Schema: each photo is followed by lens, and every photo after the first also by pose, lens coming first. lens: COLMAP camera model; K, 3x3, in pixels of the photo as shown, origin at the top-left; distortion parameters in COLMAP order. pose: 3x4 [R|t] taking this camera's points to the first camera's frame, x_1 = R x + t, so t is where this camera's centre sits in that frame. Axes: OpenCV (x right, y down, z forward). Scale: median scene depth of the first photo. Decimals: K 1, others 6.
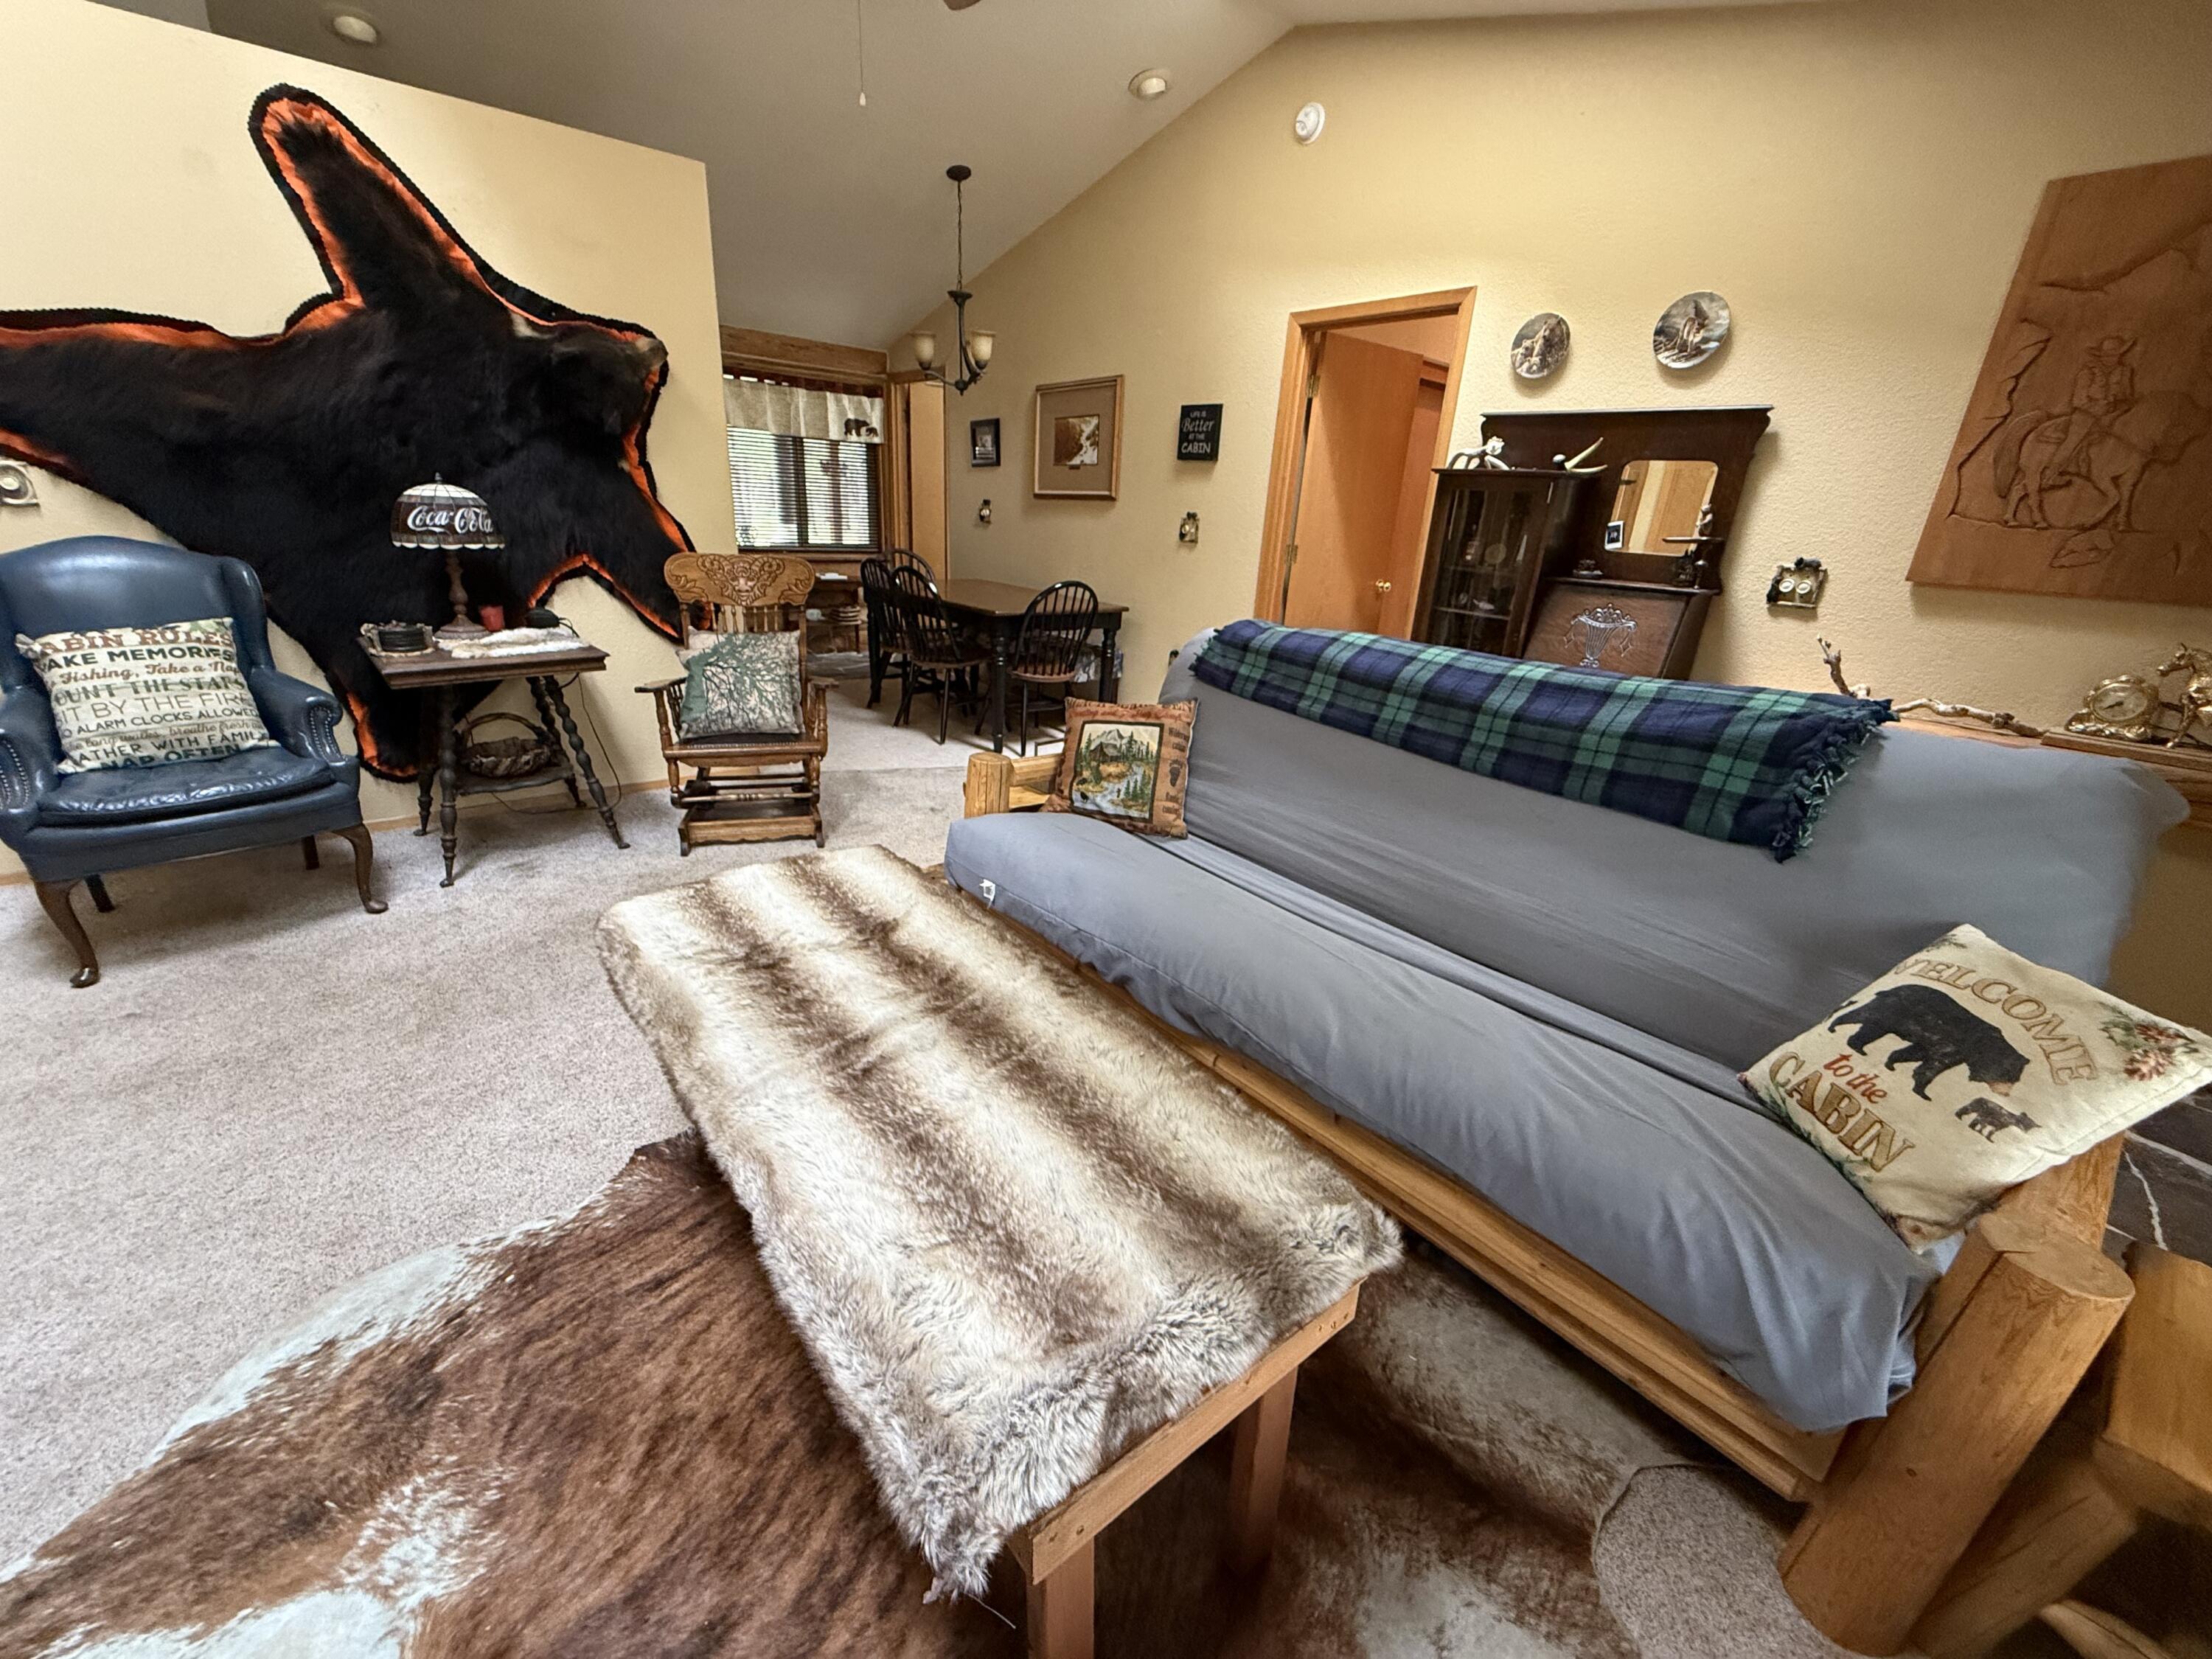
lens RADIAL K [[884.7, 0, 1099.0], [0, 884.7, 829.6], [0, 0, 1]] dist [0.000782, -0.000270]
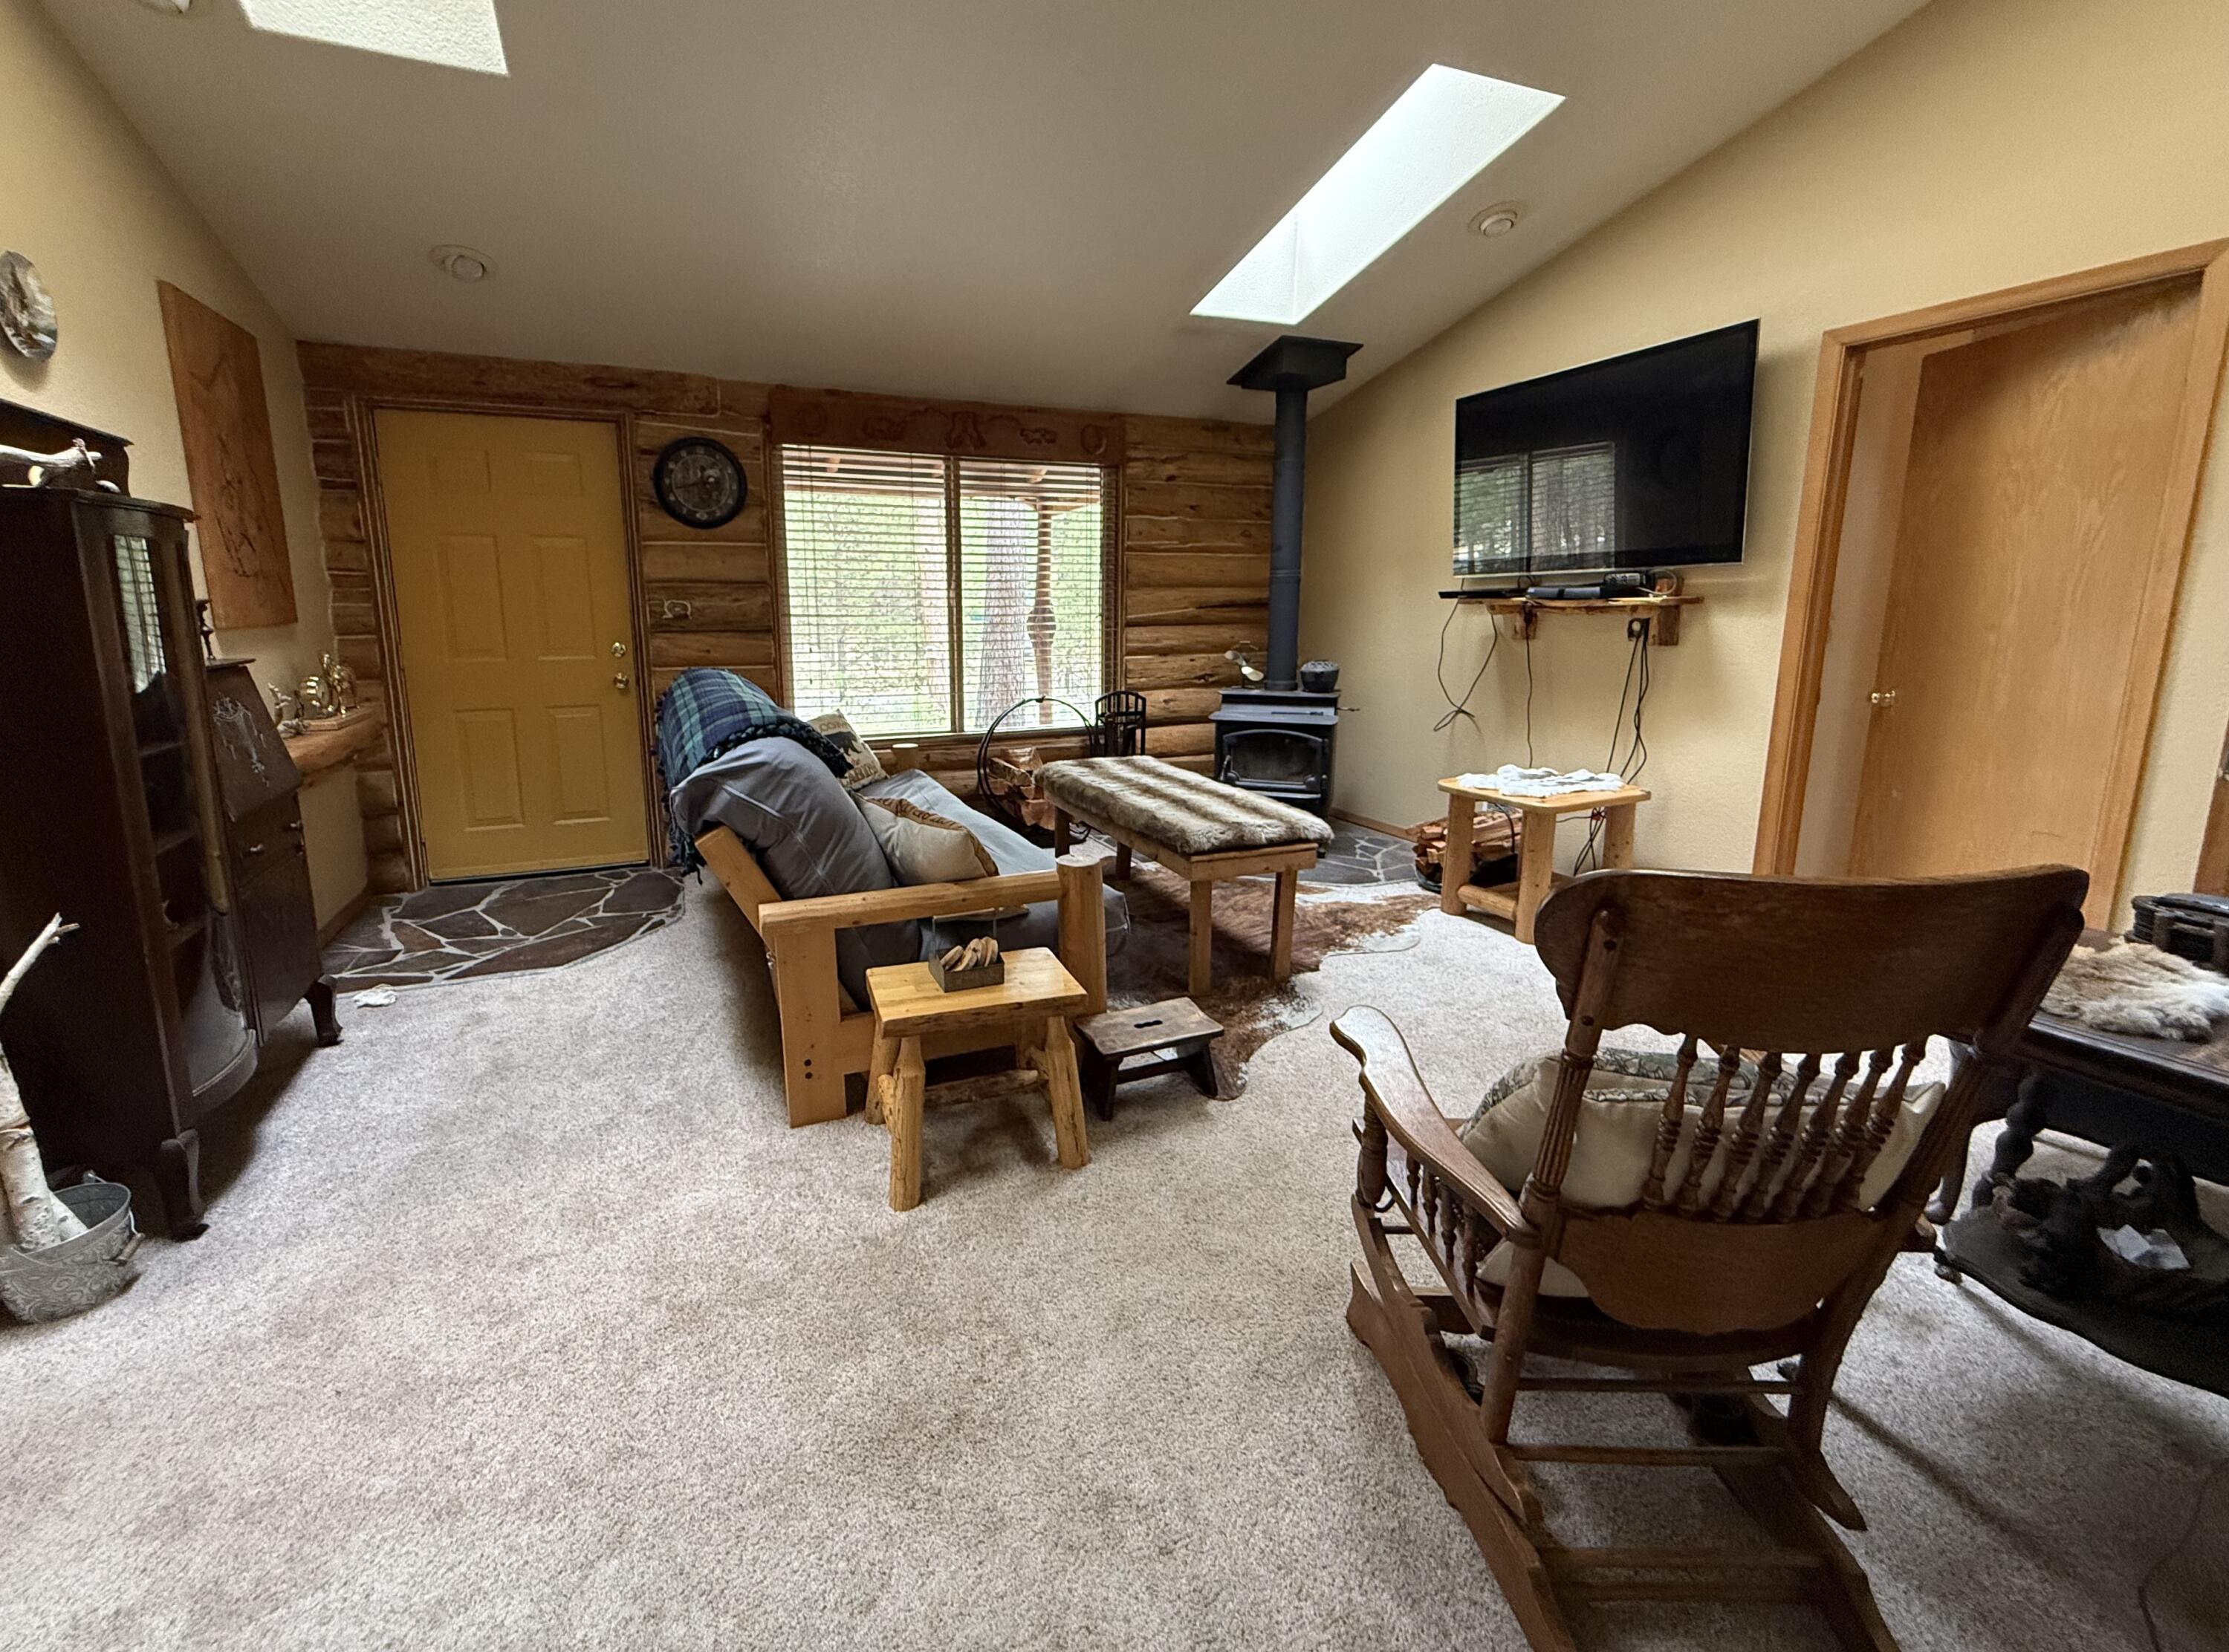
lens RADIAL K [[943.5, 0, 1042.3], [0, 943.5, 767.7], [0, 0, 1]] dist [0.001037, -0.000440]
pose [[-0.950654, -0.104510, 0.292120, -0.318404], [0.061301, 0.859721, 0.507072, -0.583897], [-0.304136, 0.499957, -0.810891, 1.533756]]
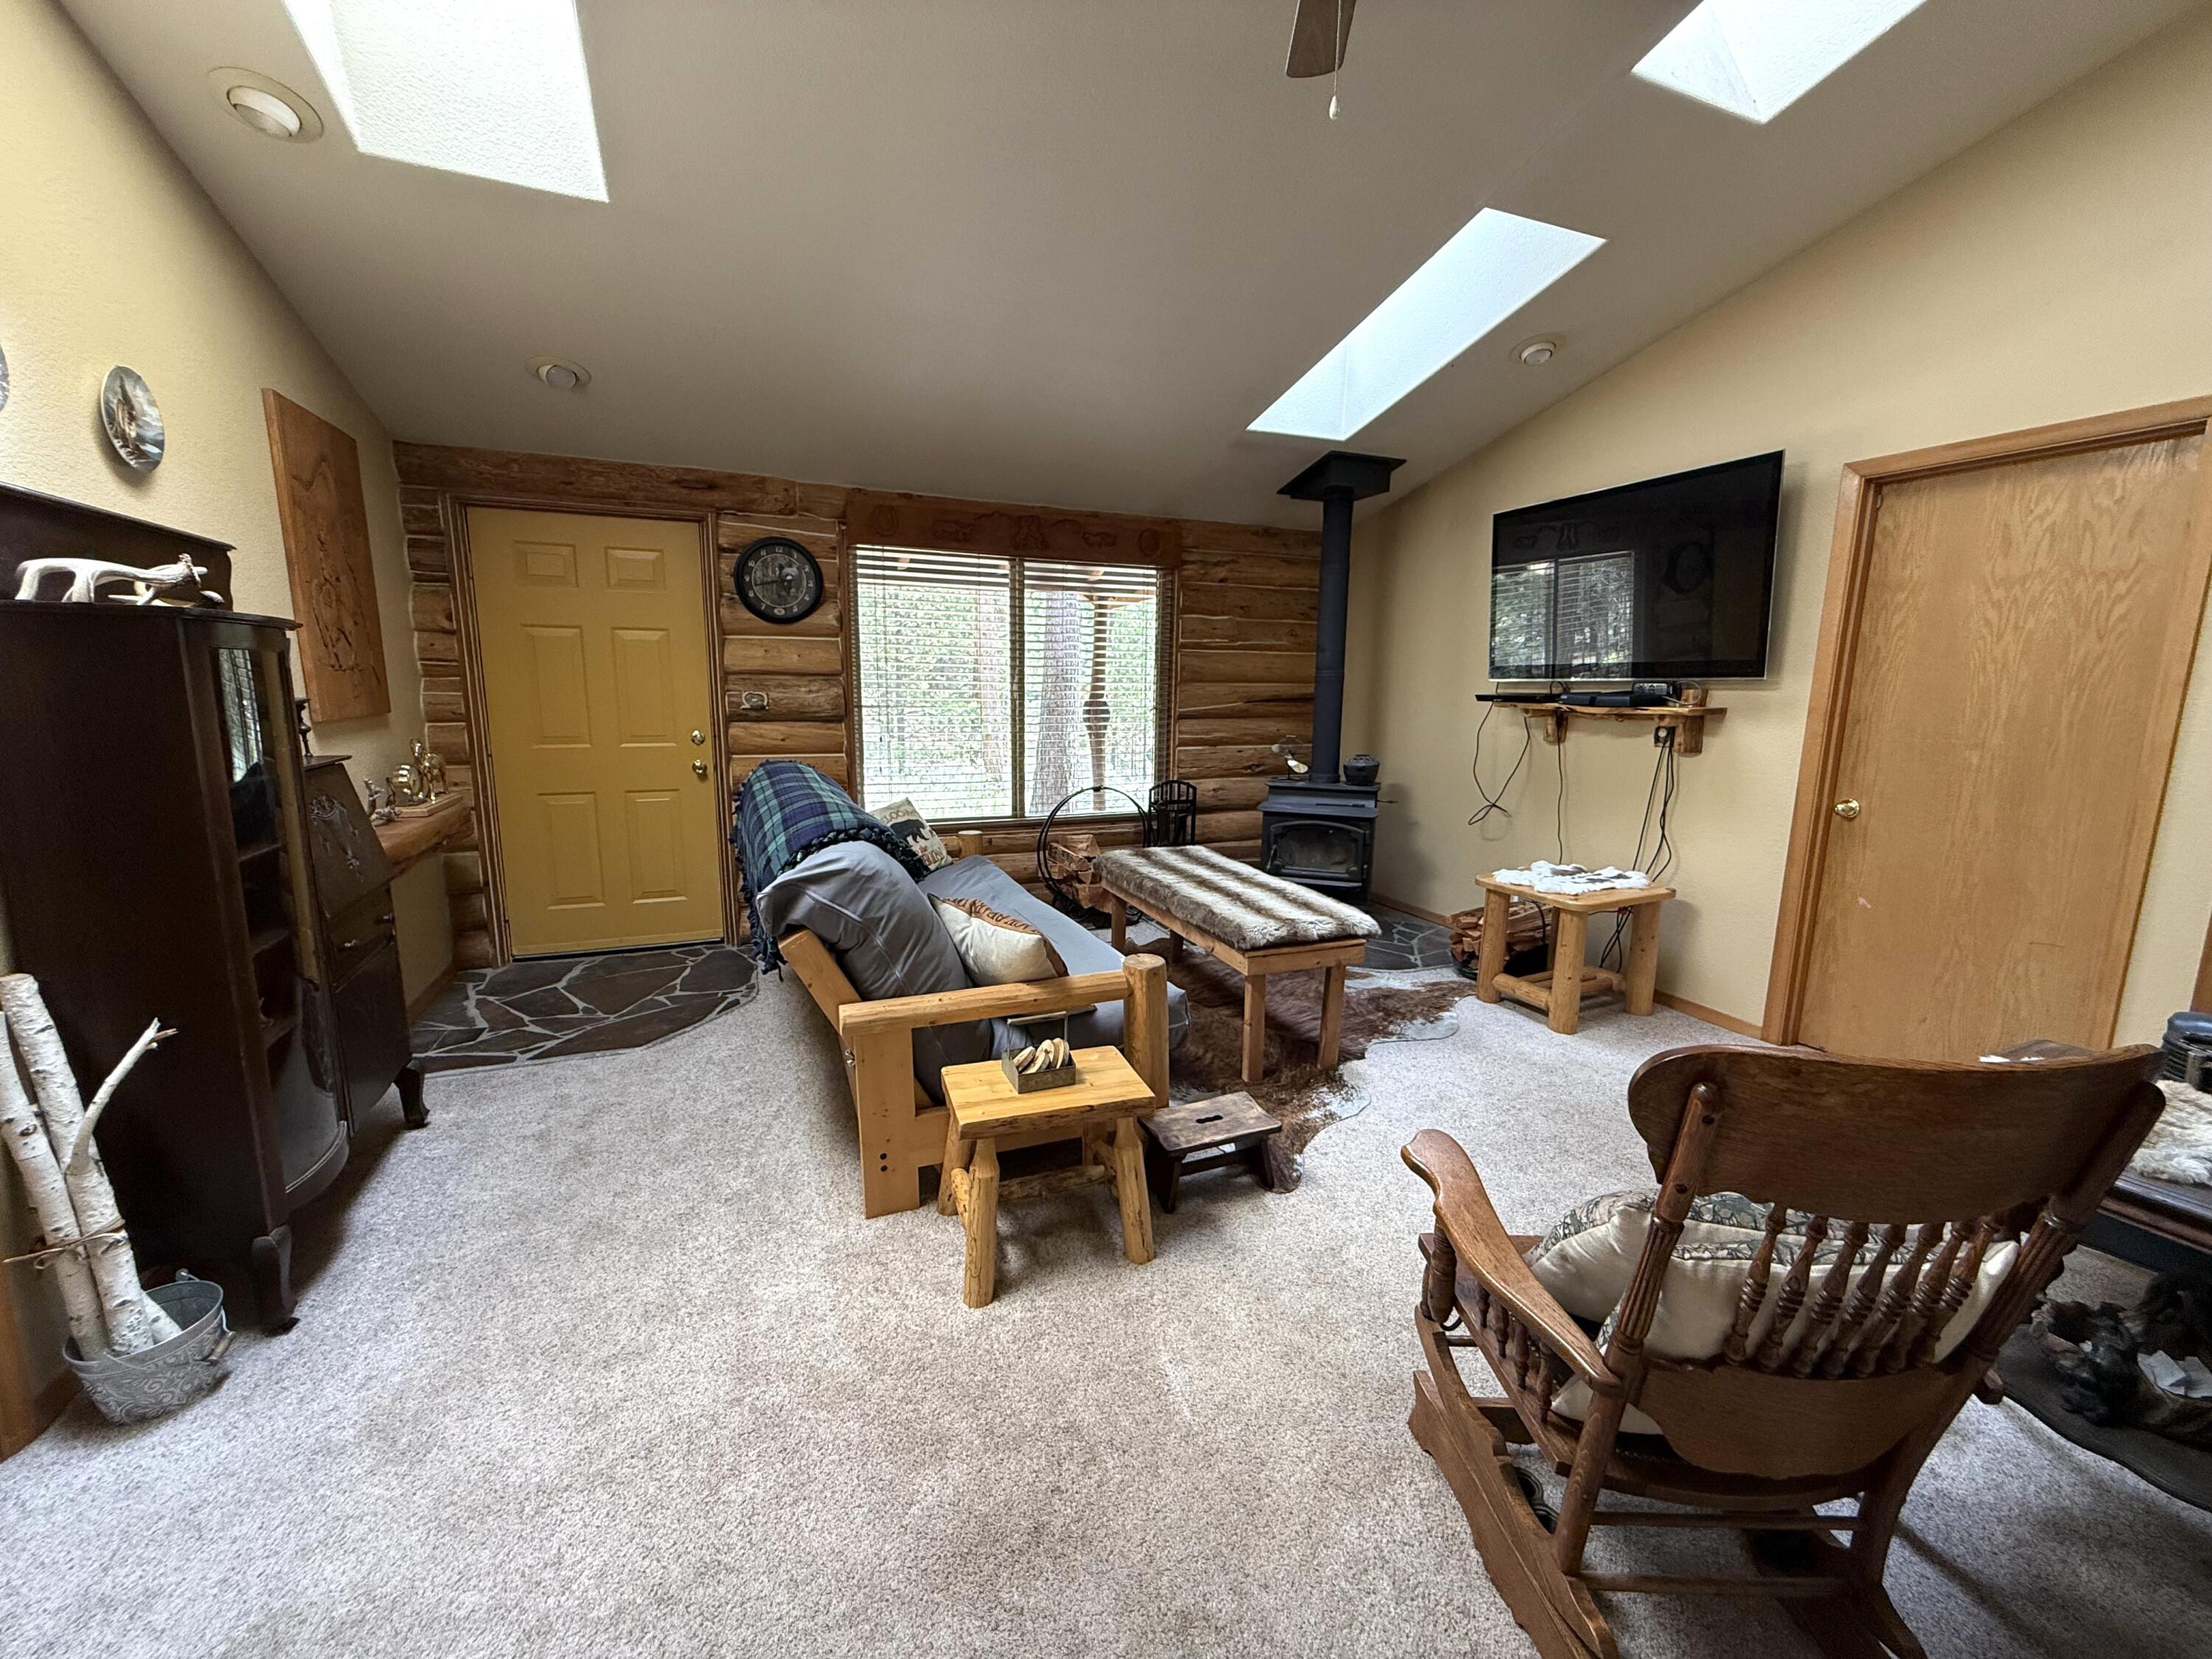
lens RADIAL K [[884.7, 0, 1099.0], [0, 884.7, 829.6], [0, 0, 1]] dist [0.000782, -0.000270]
pose [[-0.953206, -0.115431, 0.279418, -0.287252], [0.043003, 0.863071, 0.503249, -0.607774], [-0.299248, 0.491716, -0.817720, 1.509486]]
